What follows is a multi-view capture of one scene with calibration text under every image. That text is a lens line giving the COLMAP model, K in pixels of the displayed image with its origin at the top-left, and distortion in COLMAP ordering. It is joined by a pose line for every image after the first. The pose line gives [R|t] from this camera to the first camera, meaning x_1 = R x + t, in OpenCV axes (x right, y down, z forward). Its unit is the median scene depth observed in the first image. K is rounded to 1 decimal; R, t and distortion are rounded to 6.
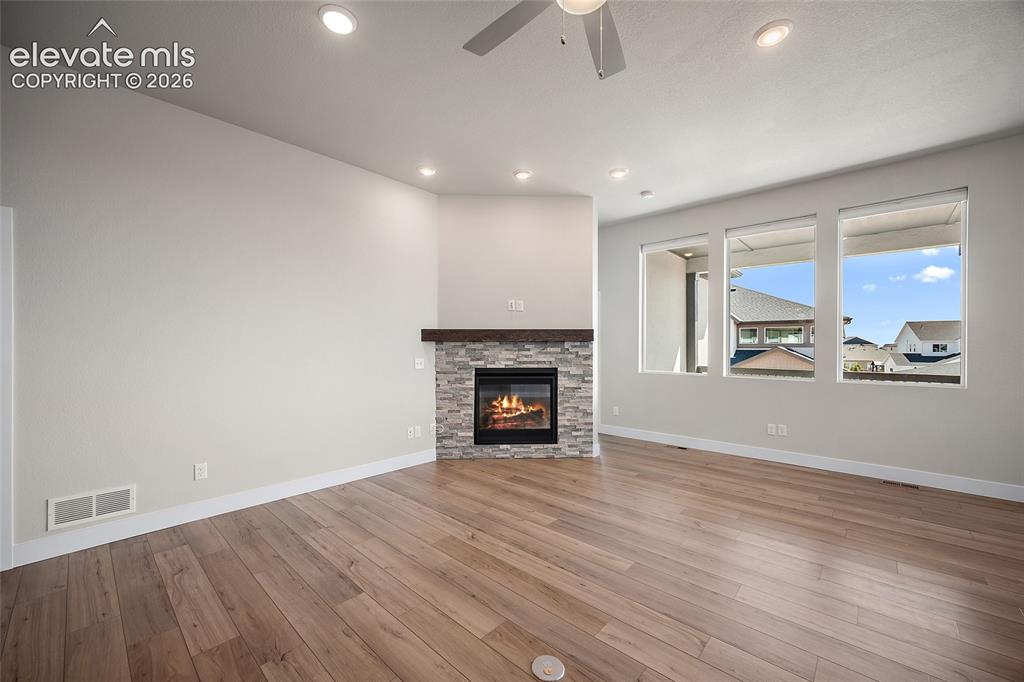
lens RADIAL K [[400.6, 0, 505.2], [0, 400.6, 345.3], [0, 0, 1]] dist [-0.001403, -0.000123]
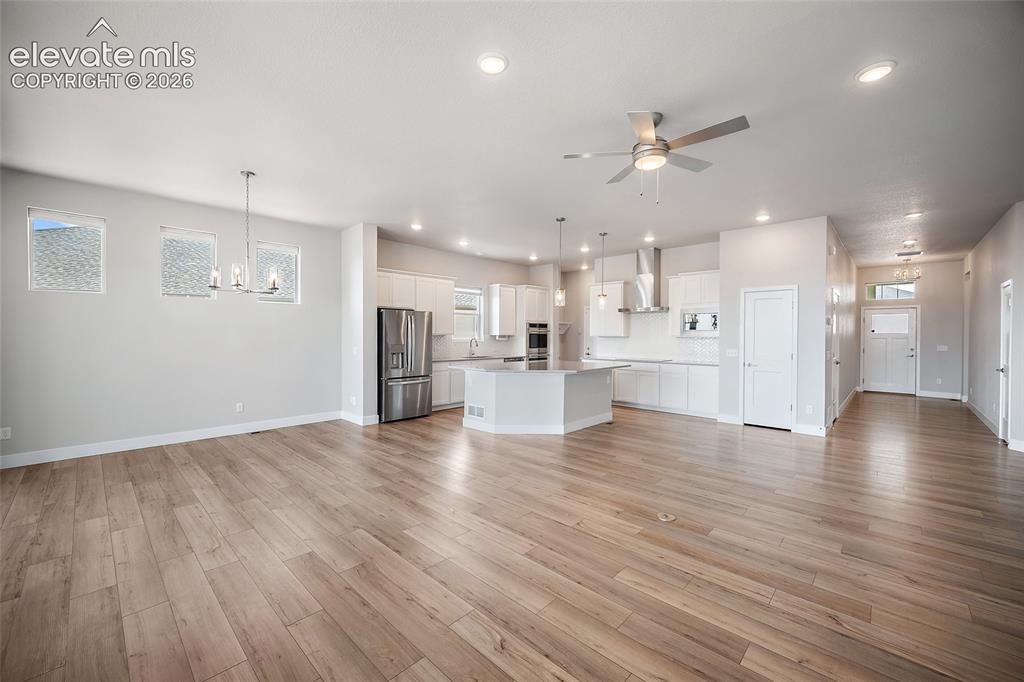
lens RADIAL K [[405.9, 0, 501.6], [0, 405.9, 338.7], [0, 0, 1]] dist [-0.000849, 0.000310]
pose [[-0.999790, -0.004087, 0.020079, 0.296222], [-0.003952, 0.999969, 0.006764, -0.016385], [-0.020106, 0.006683, -0.999776, 1.018948]]
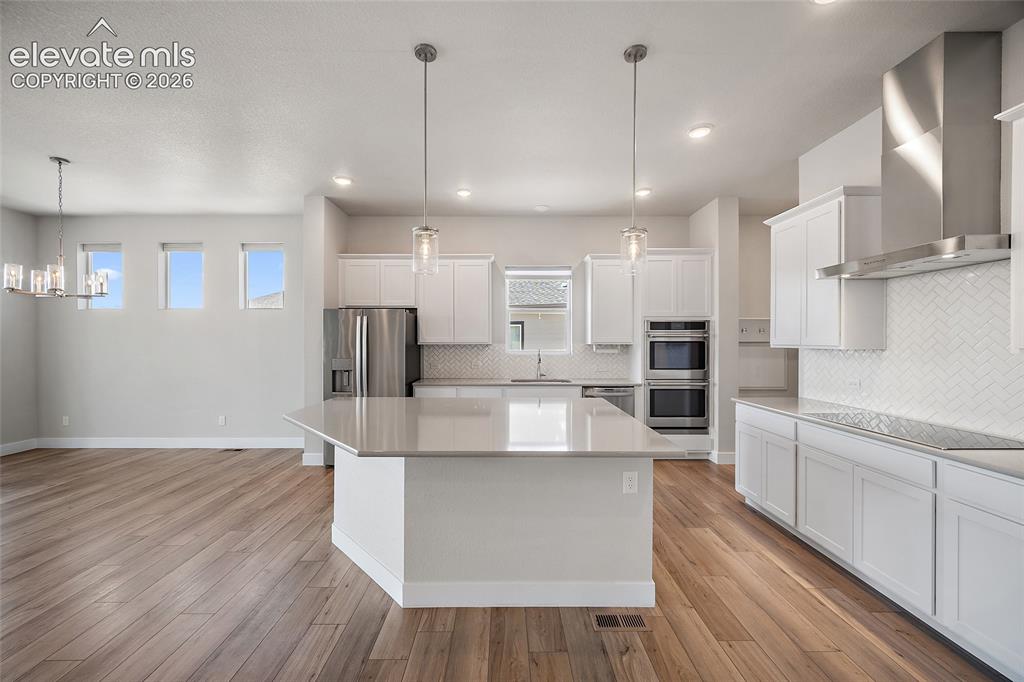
lens RADIAL K [[403.9, 0, 507.1], [0, 403.9, 343.6], [0, 0, 1]] dist [-0.001776, 0.000063]
pose [[-0.685129, -0.005263, 0.728402, -0.292268], [-0.001699, 0.999983, 0.005627, -0.027213], [-0.728419, 0.002617, -0.685127, 0.021208]]
